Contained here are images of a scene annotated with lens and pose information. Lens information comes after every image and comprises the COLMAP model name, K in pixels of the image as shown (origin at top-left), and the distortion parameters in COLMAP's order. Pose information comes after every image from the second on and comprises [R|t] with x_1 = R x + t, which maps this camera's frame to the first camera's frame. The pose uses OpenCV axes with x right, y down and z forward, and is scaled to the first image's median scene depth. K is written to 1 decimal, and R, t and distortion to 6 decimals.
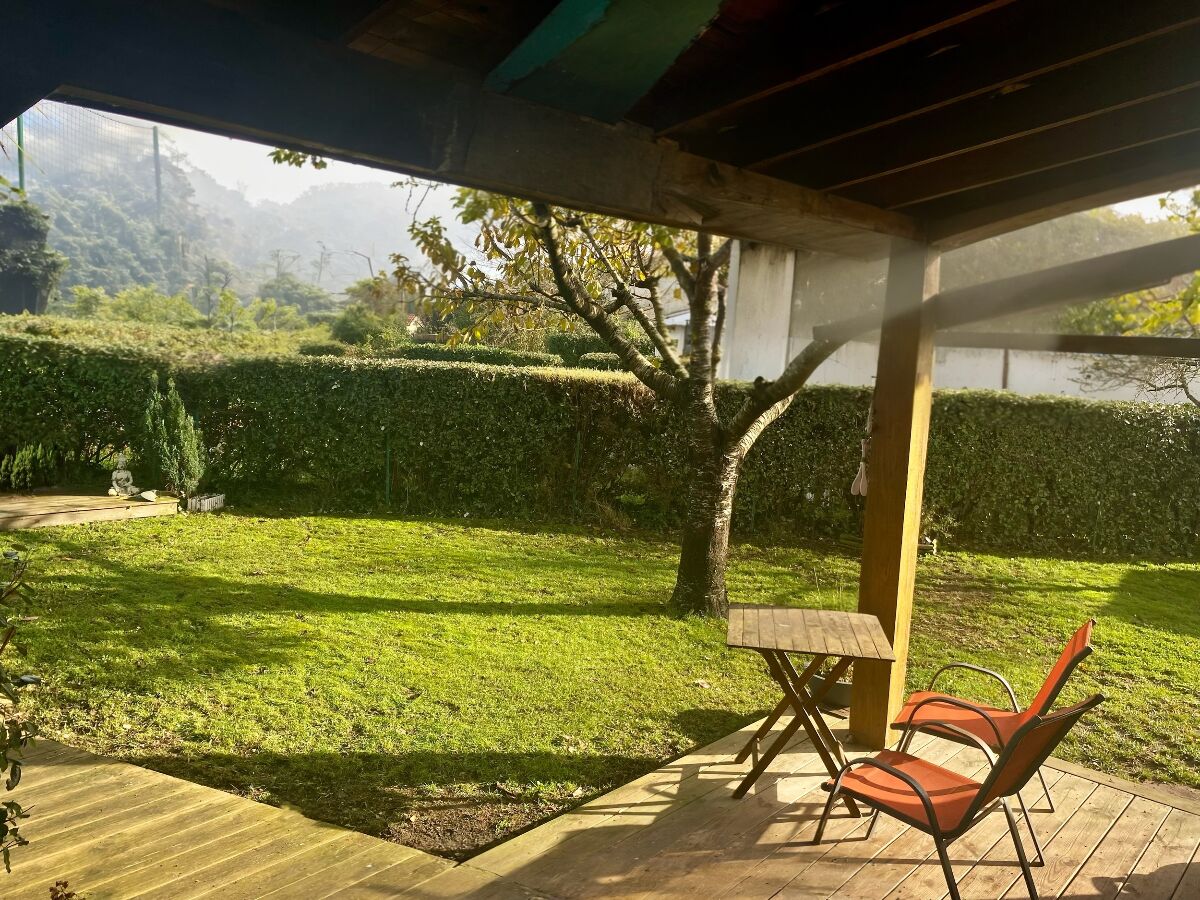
lens RADIAL K [[919.5, 0, 600.3], [0, 919.5, 445.8], [0, 0, 1]] dist [0.045077, -0.060829]
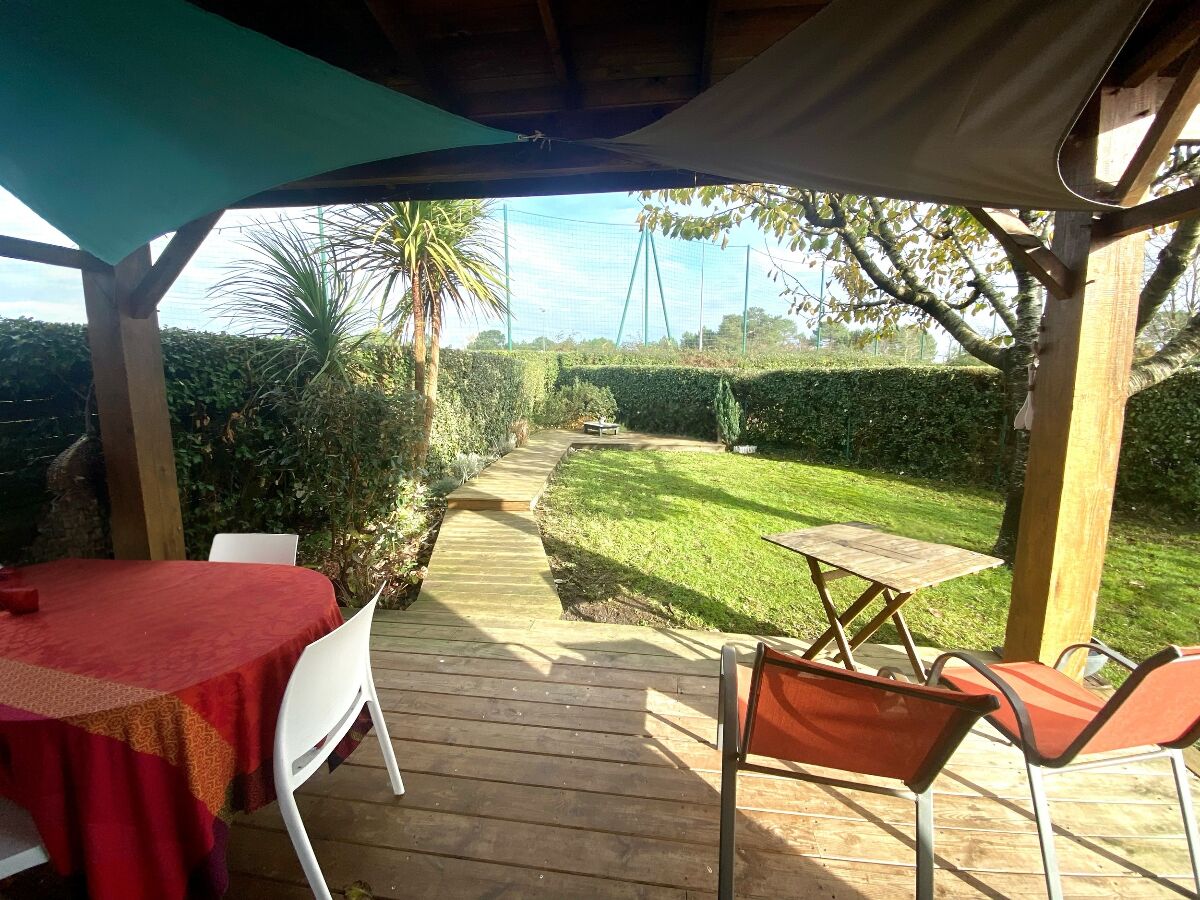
lens RADIAL K [[483.8, 0, 595.0], [0, 483.8, 452.0], [0, 0, 1]] dist [-0.000306, -0.000114]
pose [[0.564331, 0.076326, -0.822013, 0.272285], [-0.062793, 0.996801, 0.049447, 0.049219], [0.823157, 0.023712, 0.567318, 0.261074]]
